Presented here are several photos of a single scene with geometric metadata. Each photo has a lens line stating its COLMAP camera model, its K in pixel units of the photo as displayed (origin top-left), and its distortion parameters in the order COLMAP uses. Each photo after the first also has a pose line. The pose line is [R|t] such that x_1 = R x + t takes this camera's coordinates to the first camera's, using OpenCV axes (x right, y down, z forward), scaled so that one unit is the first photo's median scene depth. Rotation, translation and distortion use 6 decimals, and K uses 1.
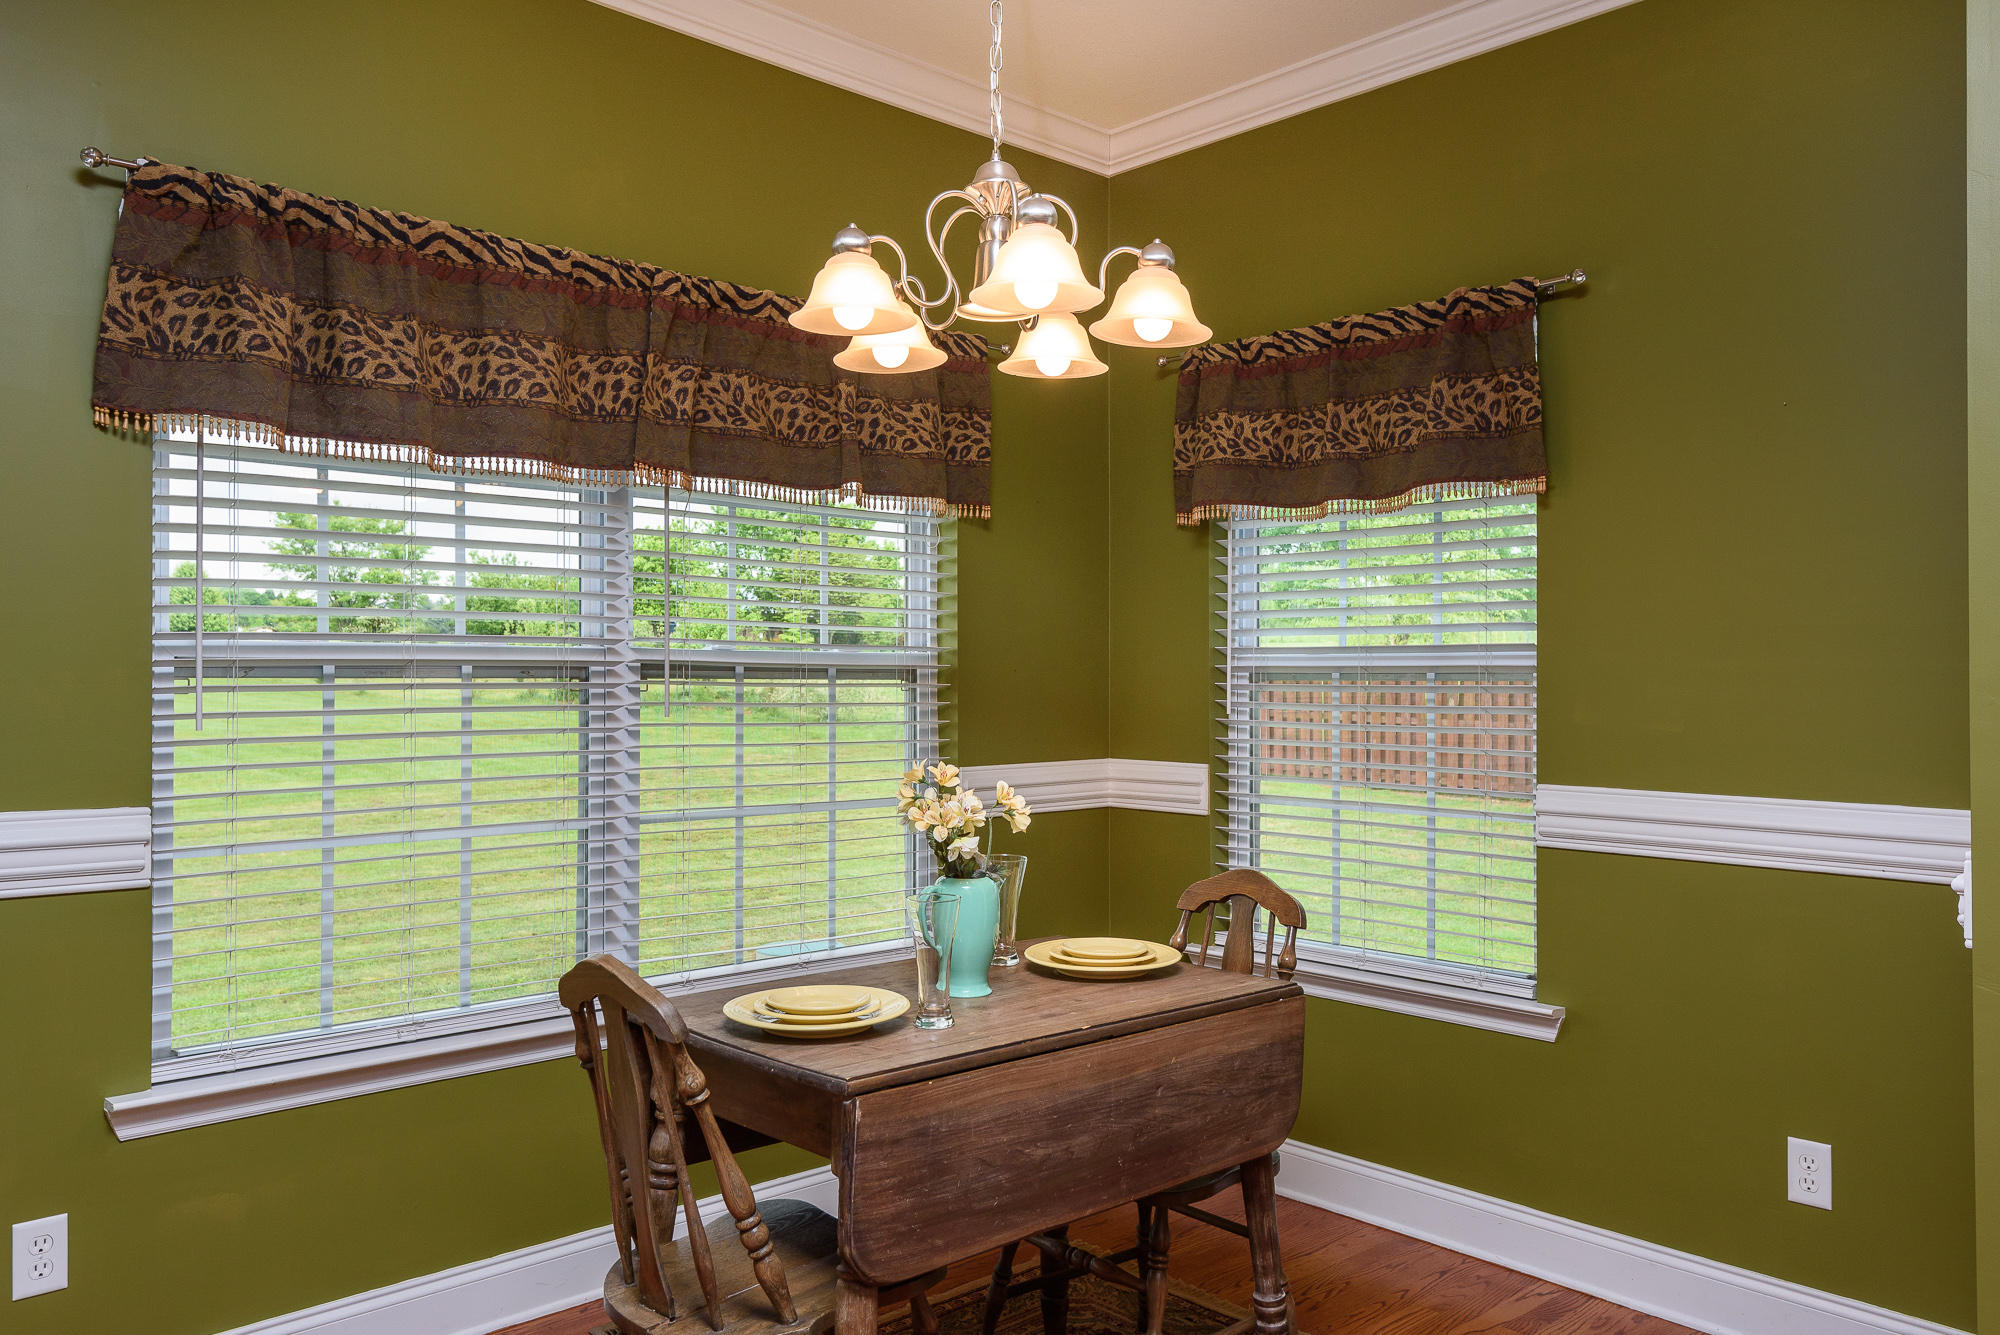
lens RADIAL K [[1454.7, 0, 1068.3], [0, 1454.7, 656.2], [0, 0, 1]] dist [0.033246, -0.014649]
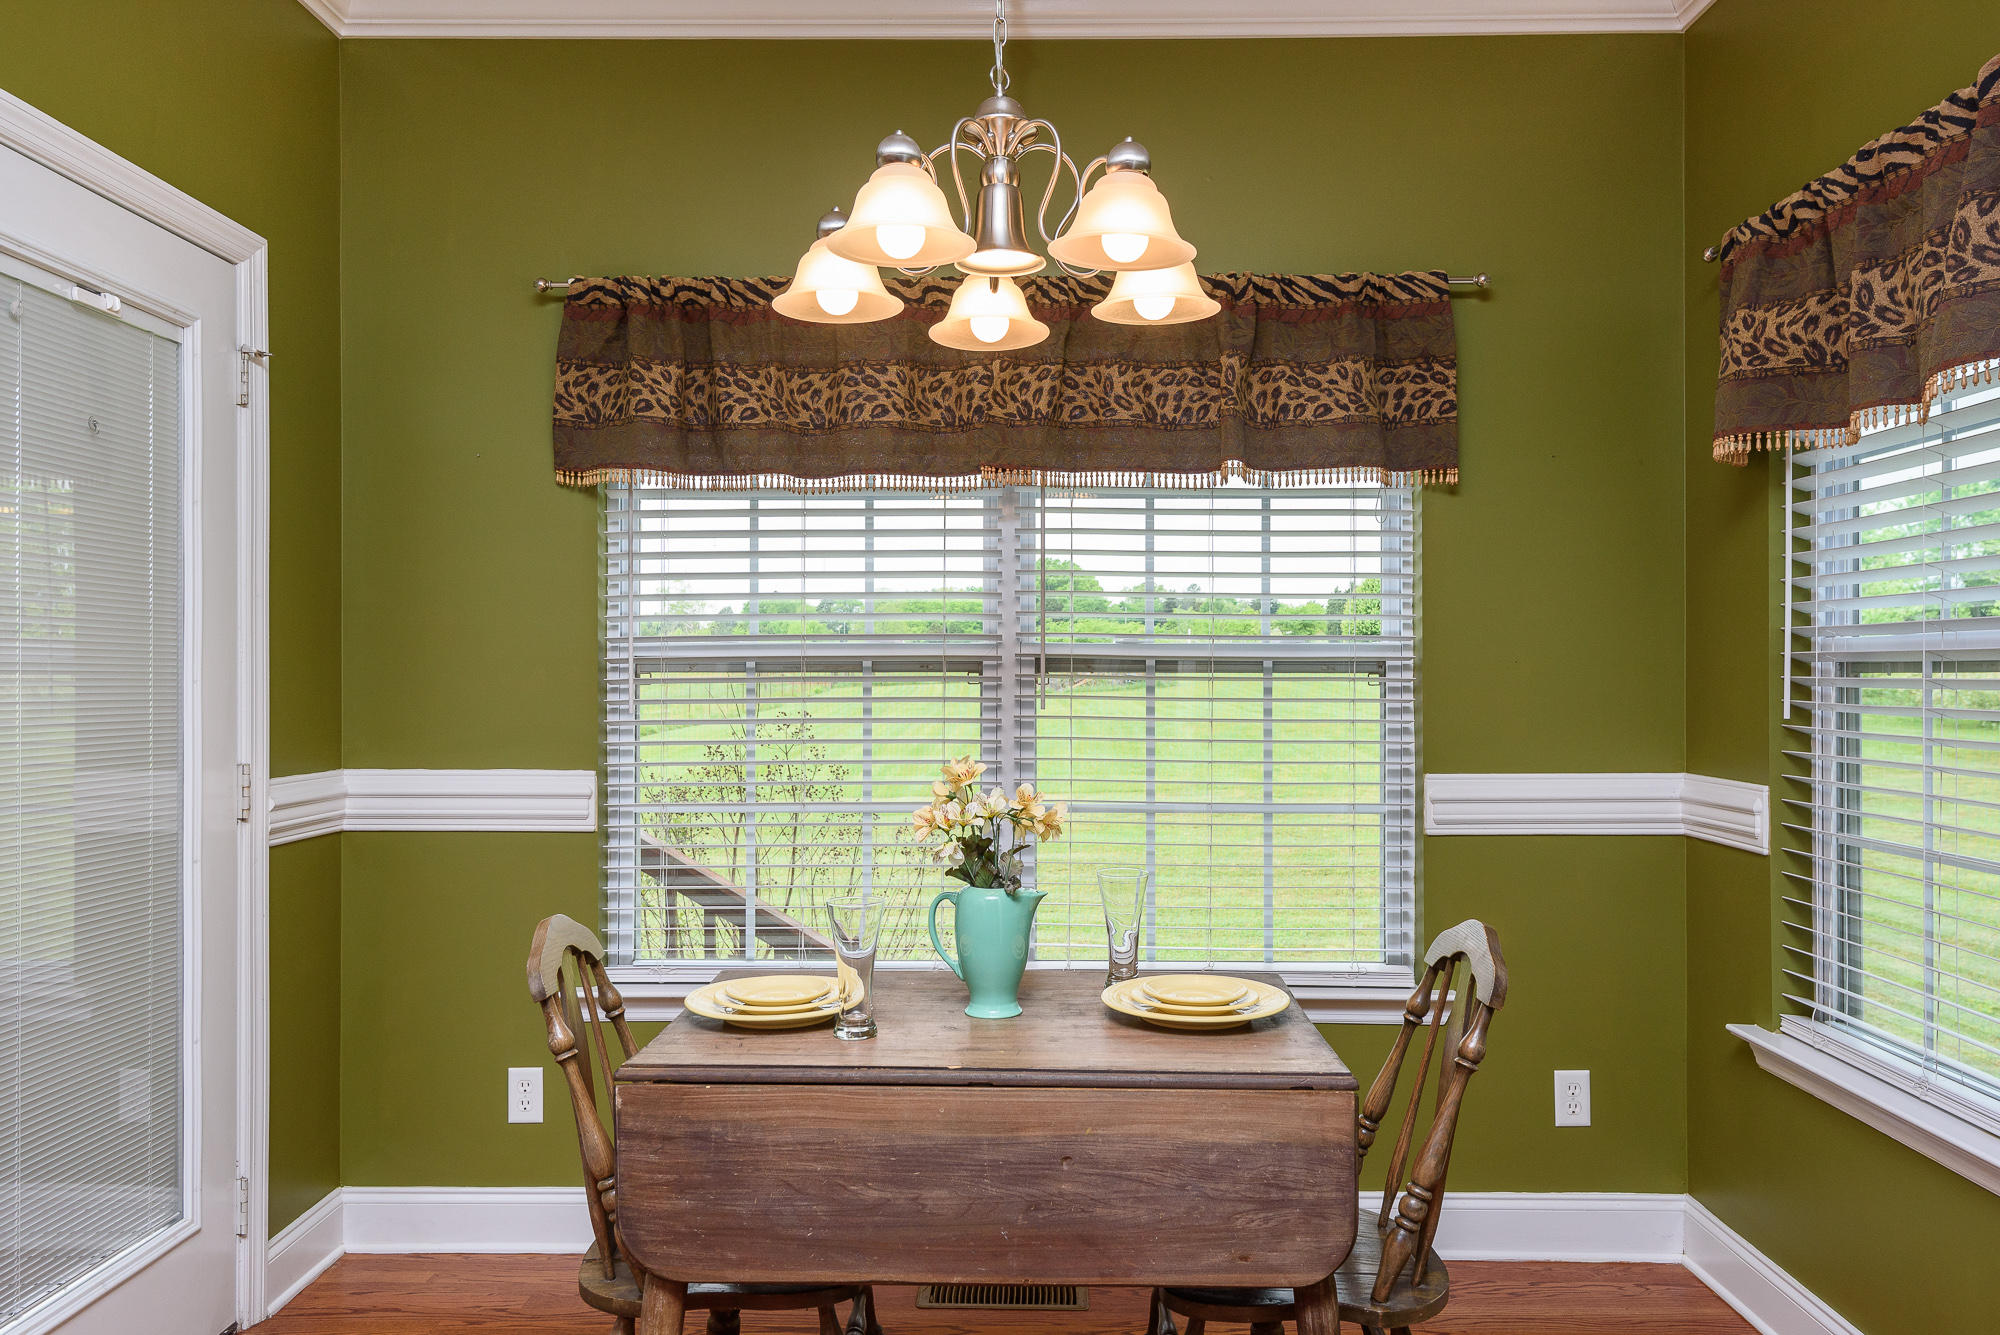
lens RADIAL K [[1454.7, 0, 1107.0], [0, 1454.7, 654.0], [0, 0, 1]] dist [0.033246, -0.014649]
pose [[0.719380, -0.010314, -0.694540, 0.532687], [0.012844, 0.999916, -0.001545, 0.005512], [0.694498, -0.007809, 0.719452, 0.332156]]
